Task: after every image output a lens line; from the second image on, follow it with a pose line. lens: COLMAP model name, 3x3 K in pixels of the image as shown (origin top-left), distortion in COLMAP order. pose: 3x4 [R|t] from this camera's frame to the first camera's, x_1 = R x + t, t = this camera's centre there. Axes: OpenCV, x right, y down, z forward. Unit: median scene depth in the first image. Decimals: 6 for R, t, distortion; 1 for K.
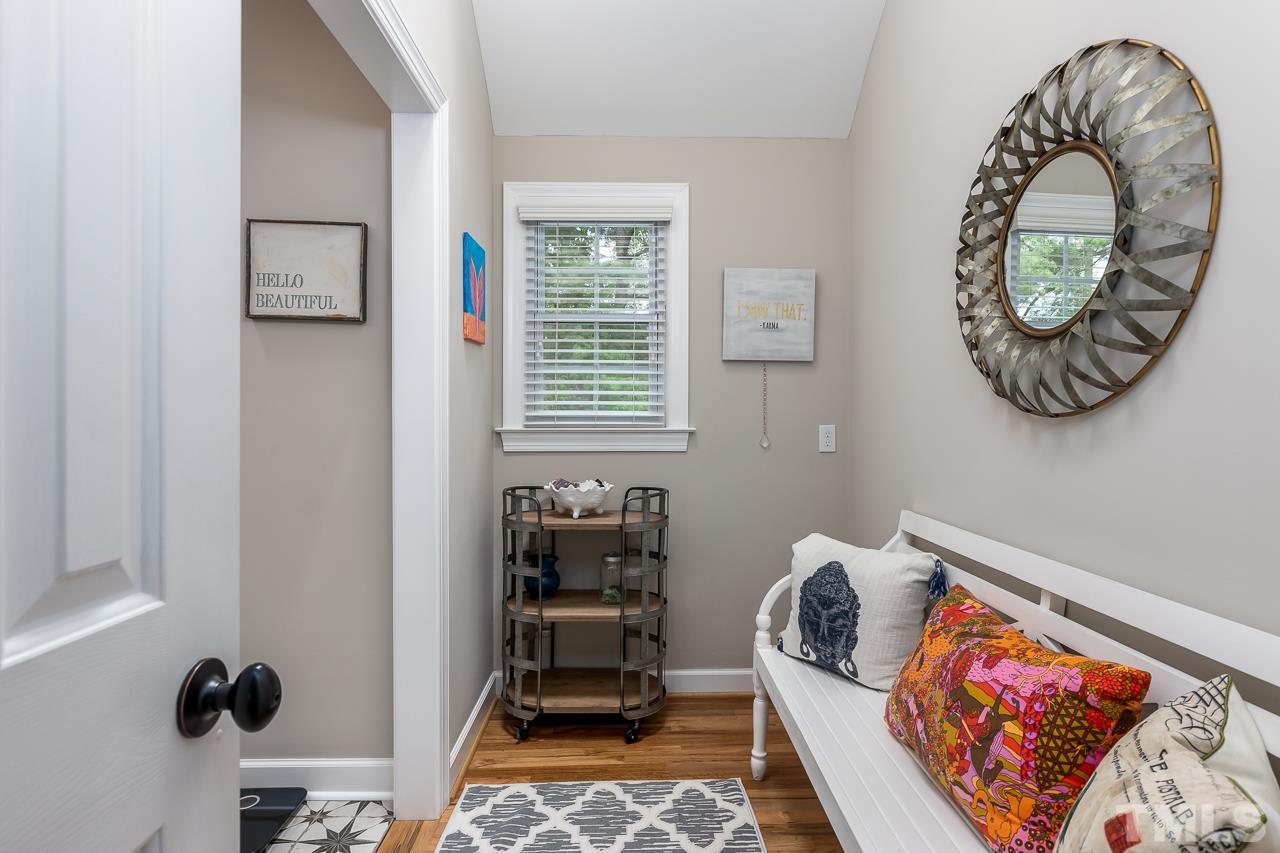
lens RADIAL K [[658.9, 0, 631.9], [0, 658.9, 424.3], [0, 0, 1]] dist [-0.001769, -0.000798]
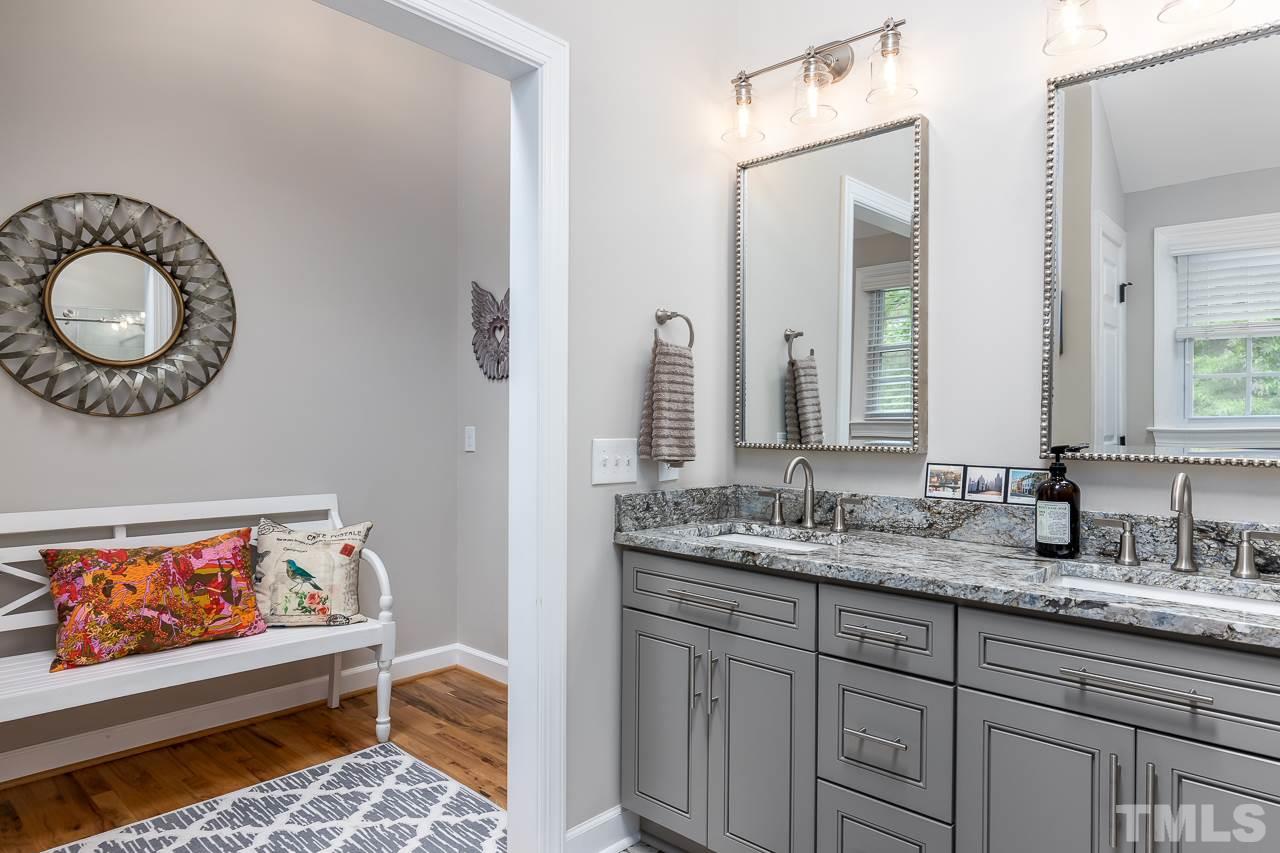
lens RADIAL K [[788.7, 0, 640.2], [0, 788.7, 427.0], [0, 0, 1]] dist [-0.001396, 0.000539]
pose [[-0.724191, -0.016182, 0.689410, -1.281326], [-0.010297, 0.999867, 0.012652, -0.019452], [-0.689523, 0.002063, -0.724261, 1.225889]]
